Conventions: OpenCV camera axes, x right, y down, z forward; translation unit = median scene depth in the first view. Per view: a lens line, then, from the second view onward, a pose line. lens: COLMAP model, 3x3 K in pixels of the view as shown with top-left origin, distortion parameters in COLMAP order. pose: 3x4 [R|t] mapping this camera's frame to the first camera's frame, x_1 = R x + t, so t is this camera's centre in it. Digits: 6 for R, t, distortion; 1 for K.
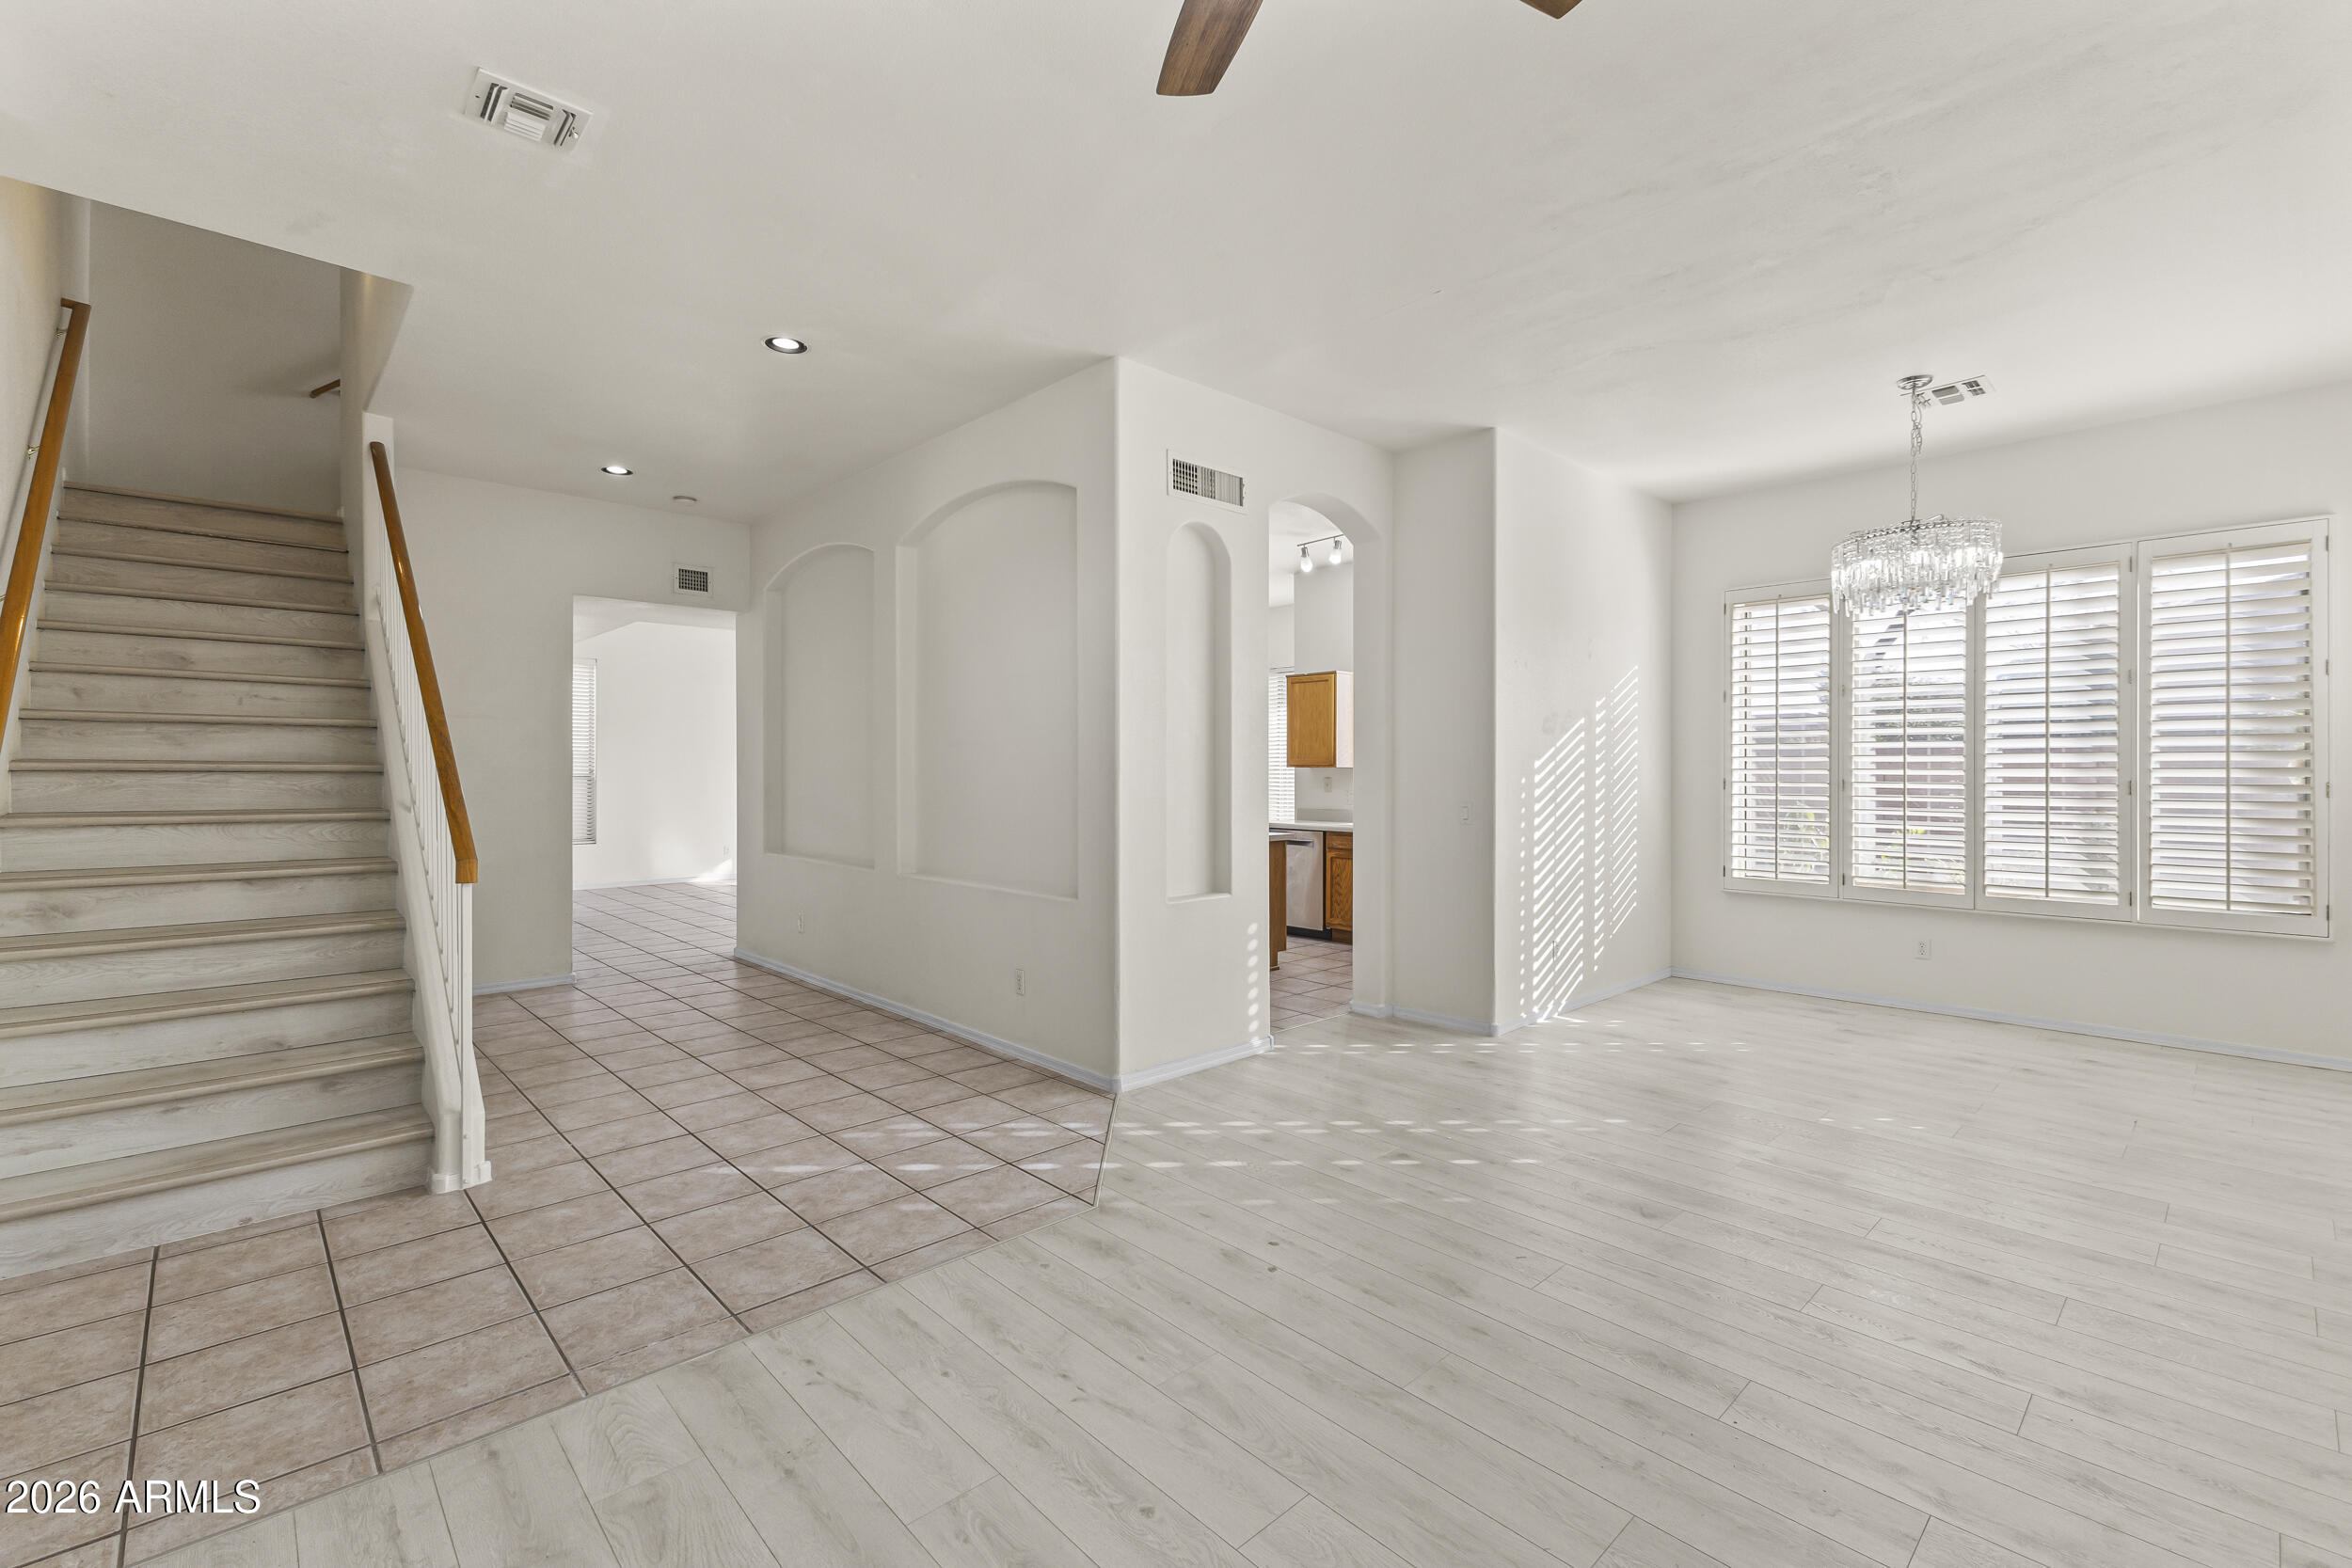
lens RADIAL K [[1008.0, 0, 1180.8], [0, 1008.0, 780.9], [0, 0, 1]] dist [0.009410, -0.001451]
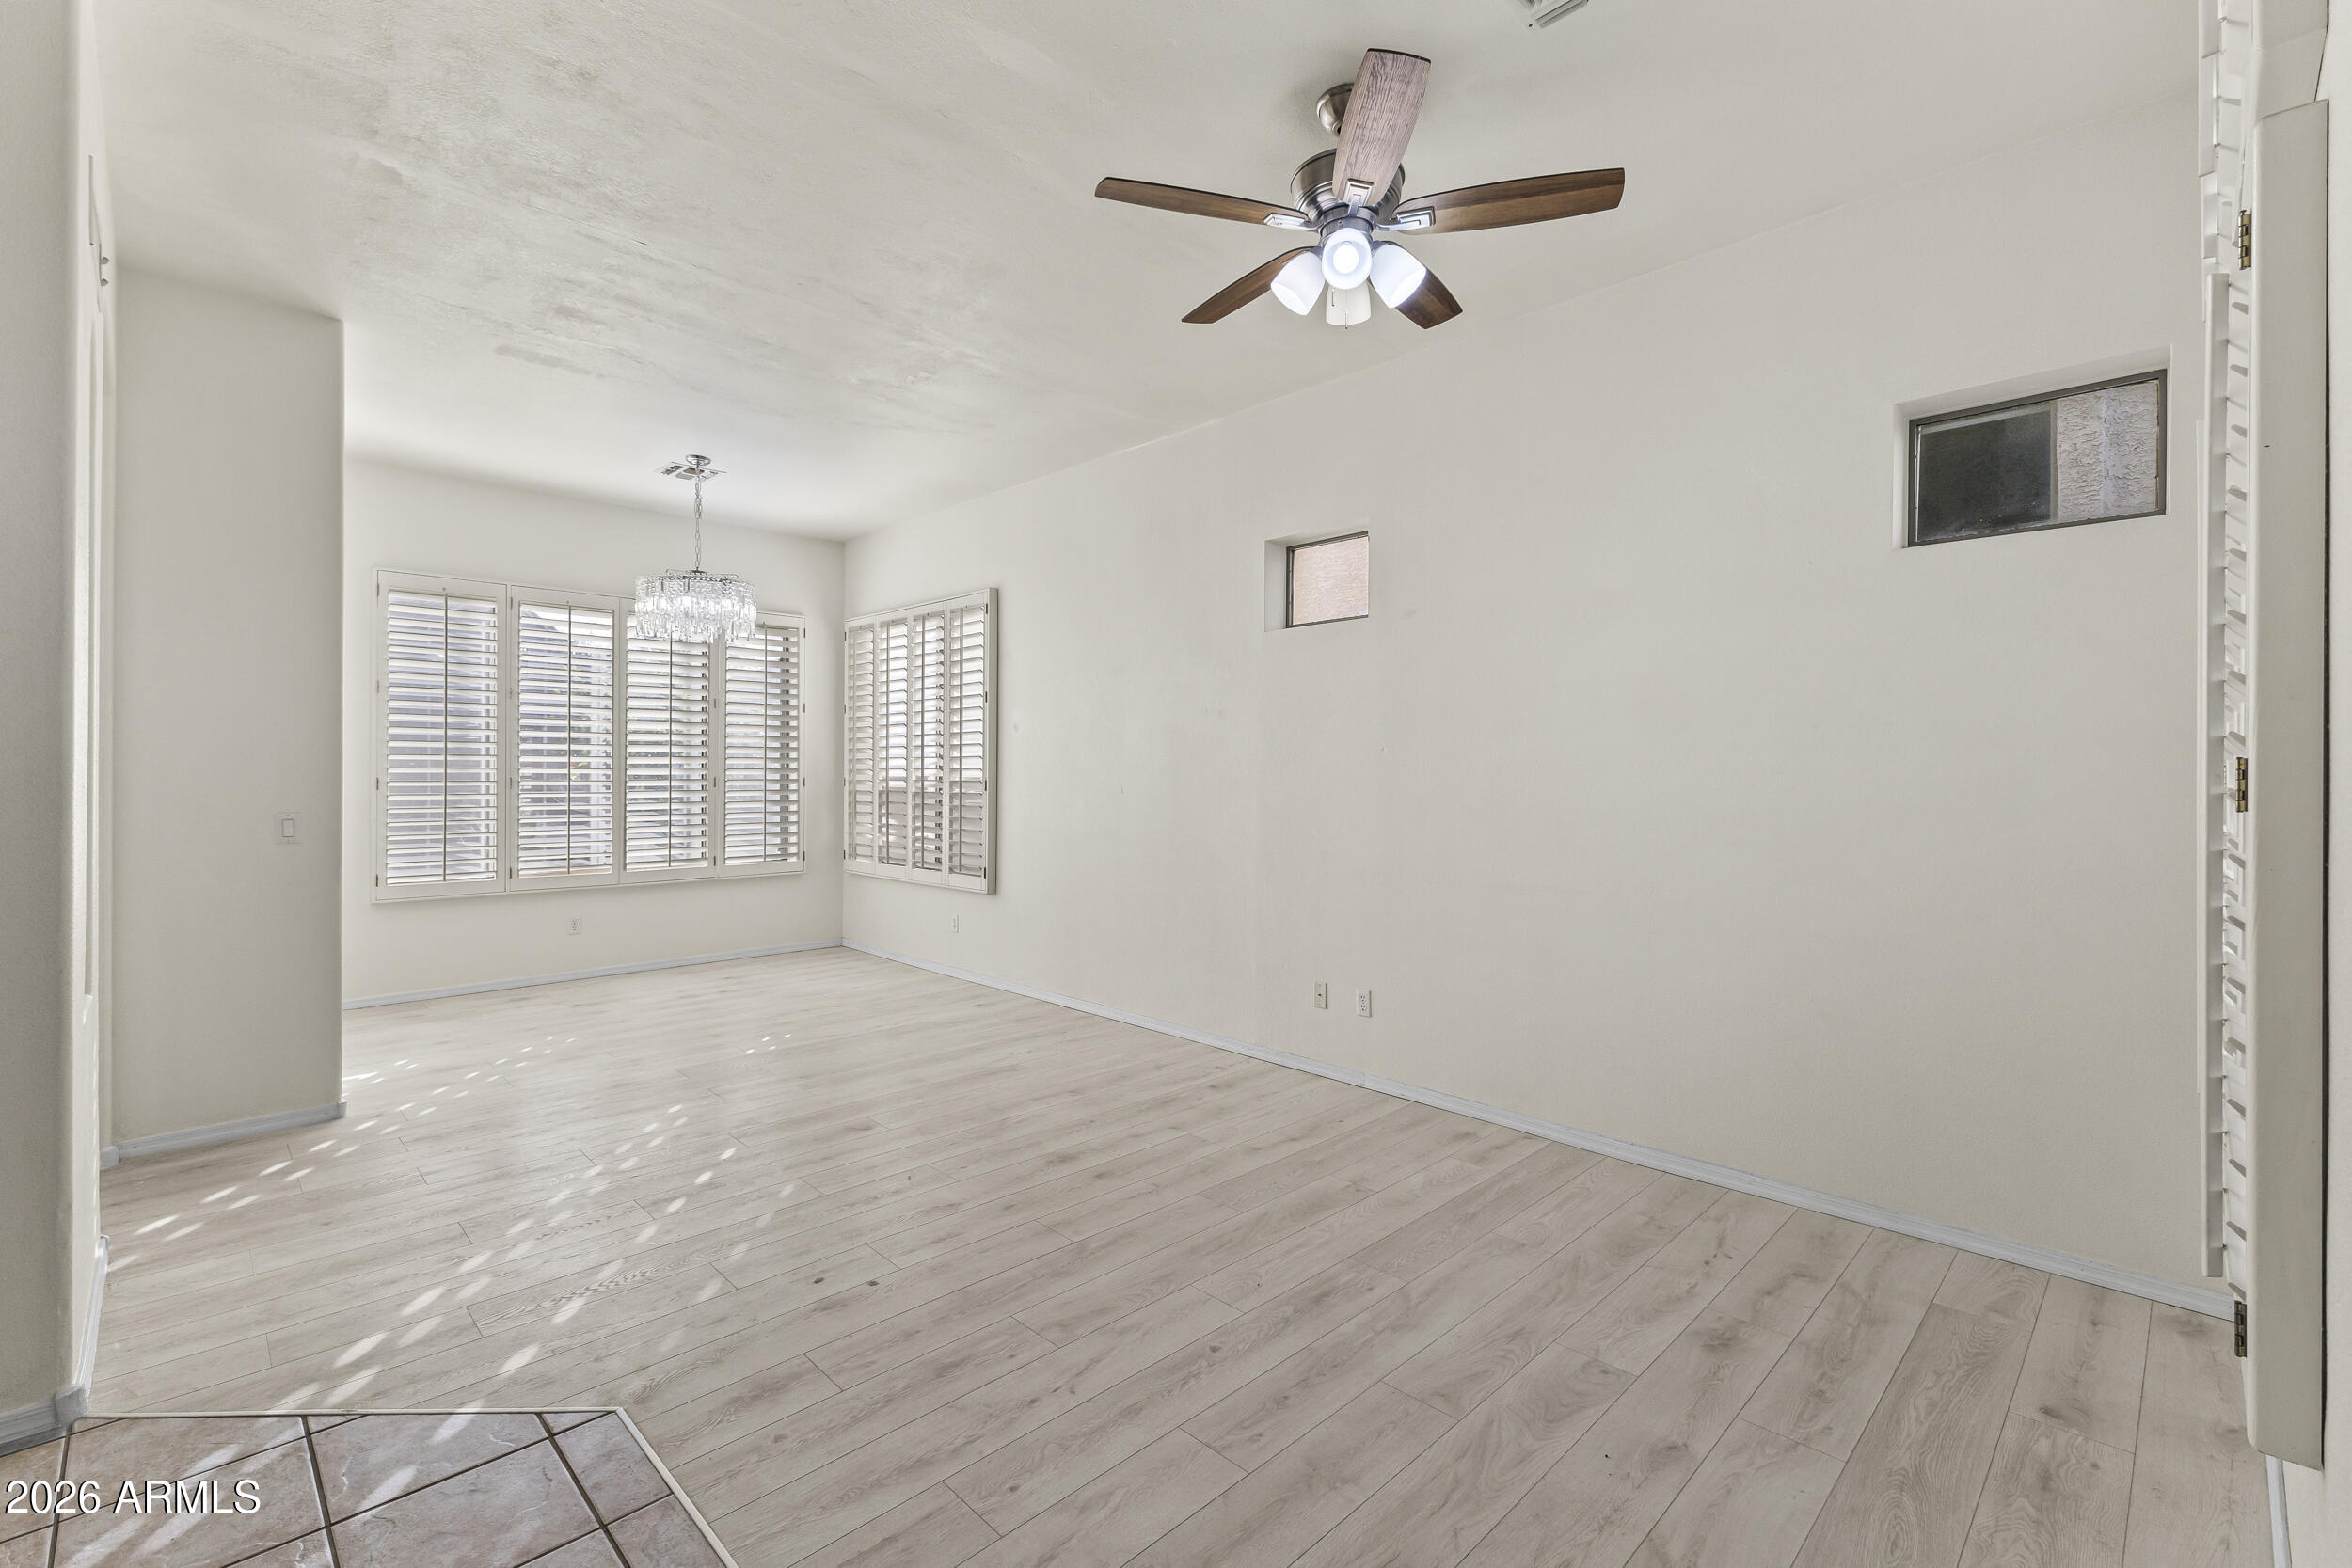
lens RADIAL K [[1008.0, 0, 1181.1], [0, 1008.0, 772.5], [0, 0, 1]] dist [0.009410, -0.001451]
pose [[-0.027348, -0.001944, 0.999624, -0.713172], [0.005837, 0.999981, 0.002104, -0.008905], [-0.999609, 0.005892, -0.027336, 0.580072]]
